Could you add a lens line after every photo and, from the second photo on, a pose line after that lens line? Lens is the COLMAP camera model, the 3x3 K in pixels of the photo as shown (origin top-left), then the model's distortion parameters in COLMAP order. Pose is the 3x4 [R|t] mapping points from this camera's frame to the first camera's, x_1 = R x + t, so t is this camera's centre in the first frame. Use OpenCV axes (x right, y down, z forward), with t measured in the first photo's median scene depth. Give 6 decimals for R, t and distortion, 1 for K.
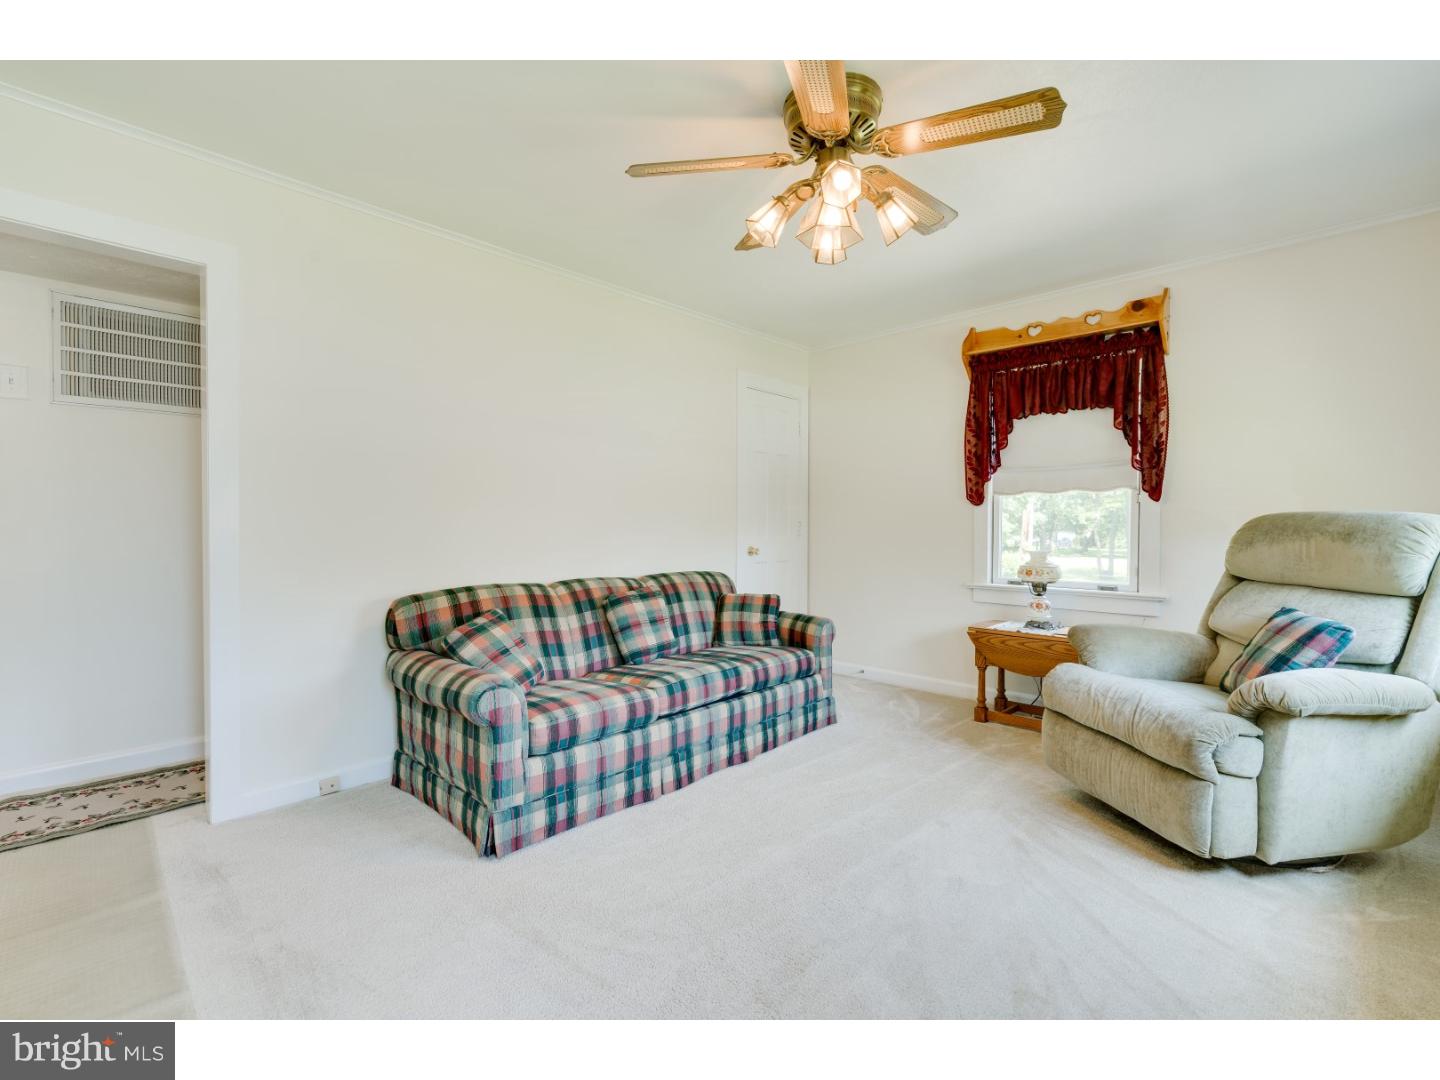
lens RADIAL K [[658.5, 0, 718.9], [0, 658.5, 544.9], [0, 0, 1]] dist [0.001175, 0.000201]
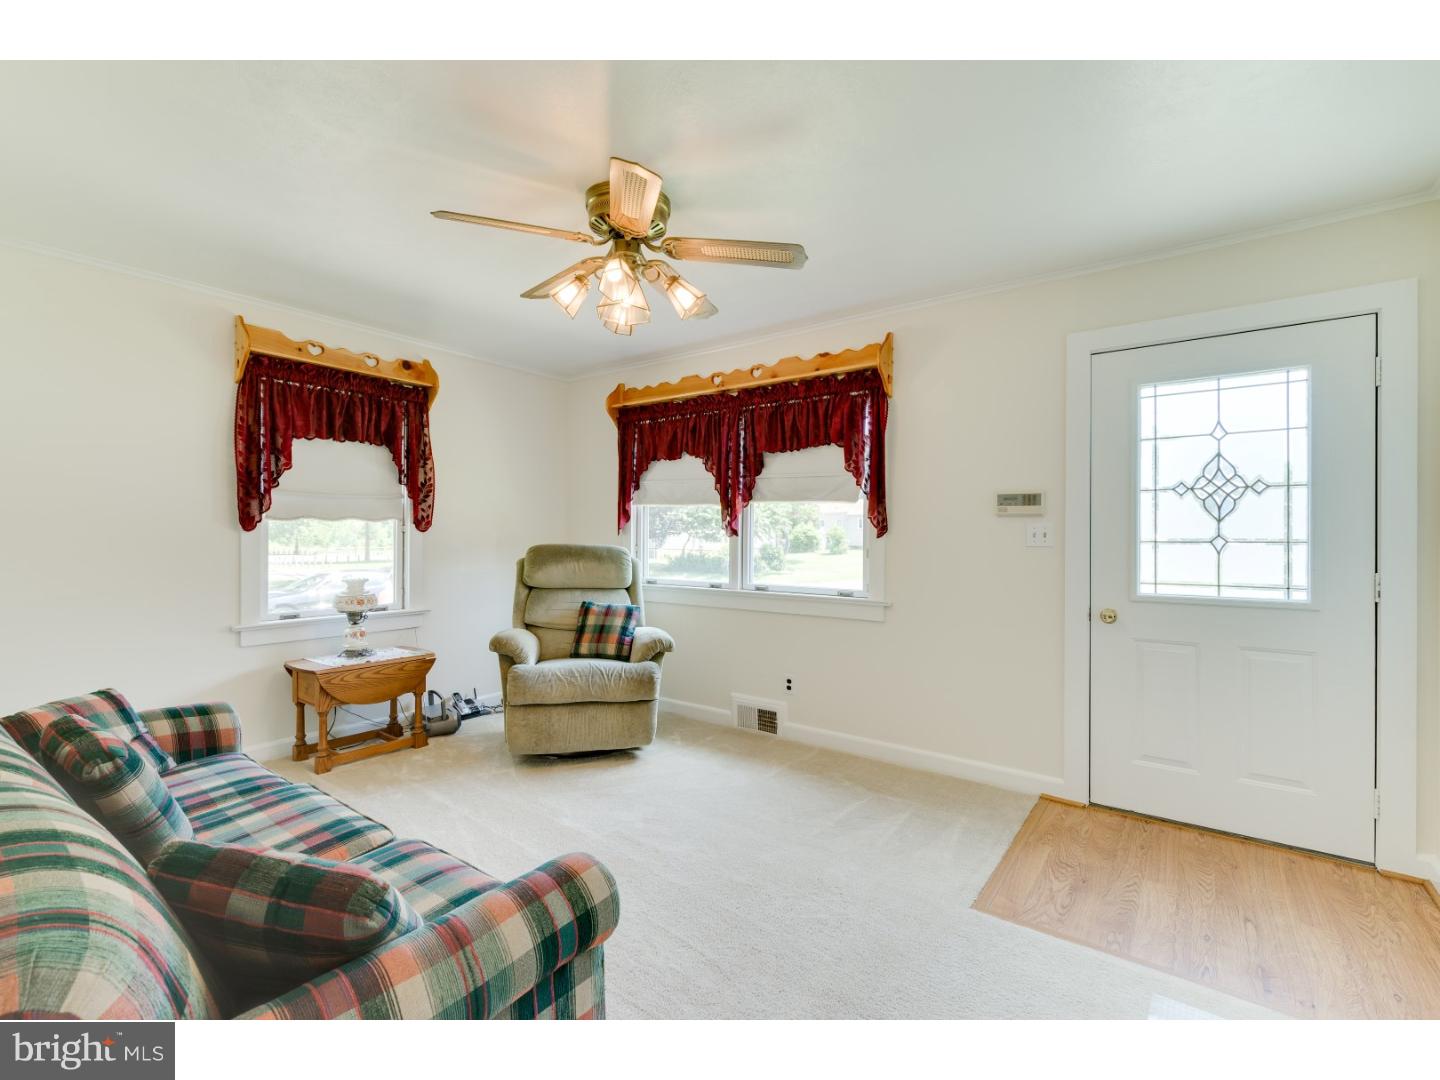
lens RADIAL K [[650.5, 0, 709.9], [0, 650.5, 540.9], [0, 0, 1]] dist [0.000579, 0.000308]
pose [[-0.106438, 0.003035, 0.994315, -0.549695], [0.040897, 0.999163, 0.001328, -0.028124], [-0.993478, 0.040805, -0.106473, 0.573629]]
